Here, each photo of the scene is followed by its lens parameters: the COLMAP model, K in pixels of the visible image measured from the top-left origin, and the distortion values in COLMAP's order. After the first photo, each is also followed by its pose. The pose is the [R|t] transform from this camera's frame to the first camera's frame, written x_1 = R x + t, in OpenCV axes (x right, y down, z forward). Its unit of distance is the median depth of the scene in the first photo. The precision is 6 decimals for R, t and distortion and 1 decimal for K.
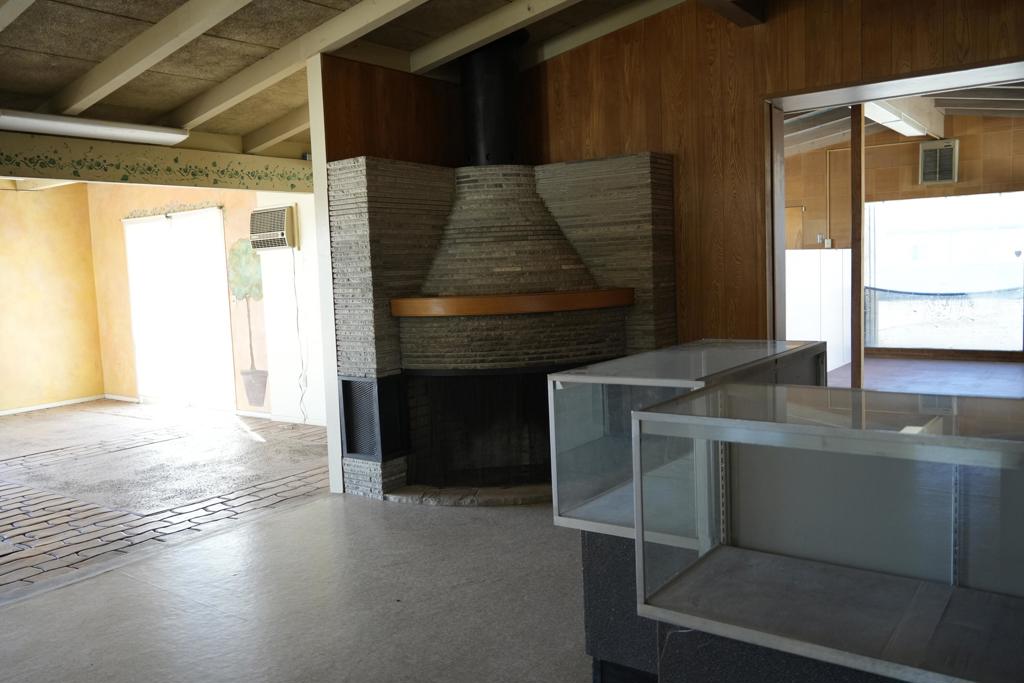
lens RADIAL K [[820.5, 0, 508.7], [0, 820.5, 340.9], [0, 0, 1]] dist [-0.007983, 0.012208]
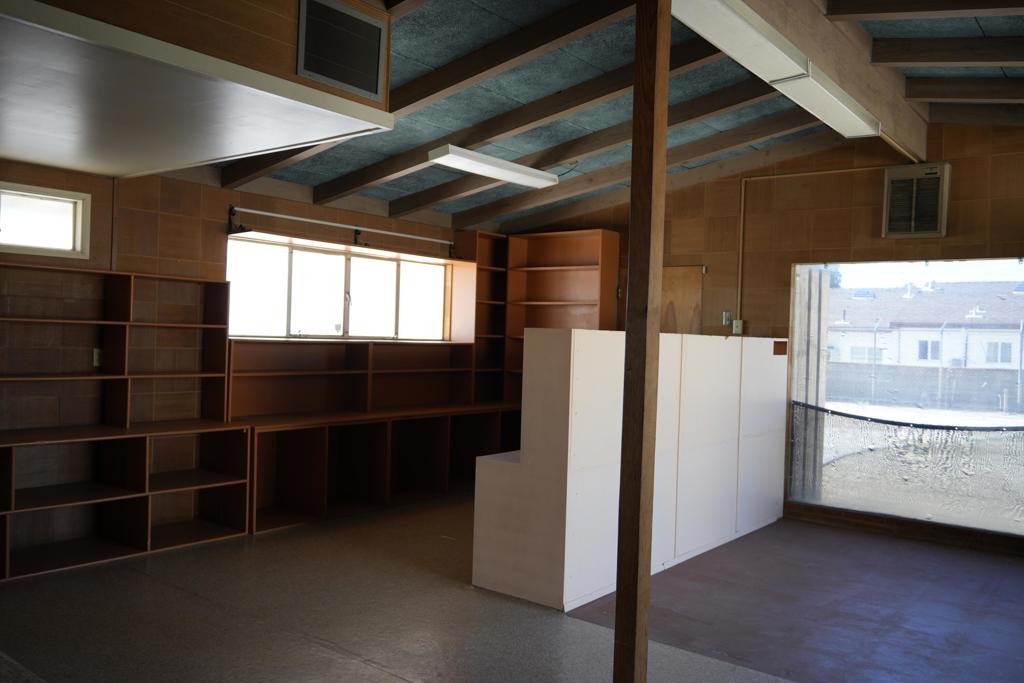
lens RADIAL K [[820.5, 0, 514.6], [0, 820.5, 343.3], [0, 0, 1]] dist [-0.007983, 0.012208]
pose [[0.997166, 0.070601, -0.026004, 0.263448], [-0.072460, 0.994216, -0.079279, -0.050291], [0.020257, 0.080938, 0.996513, 0.422186]]
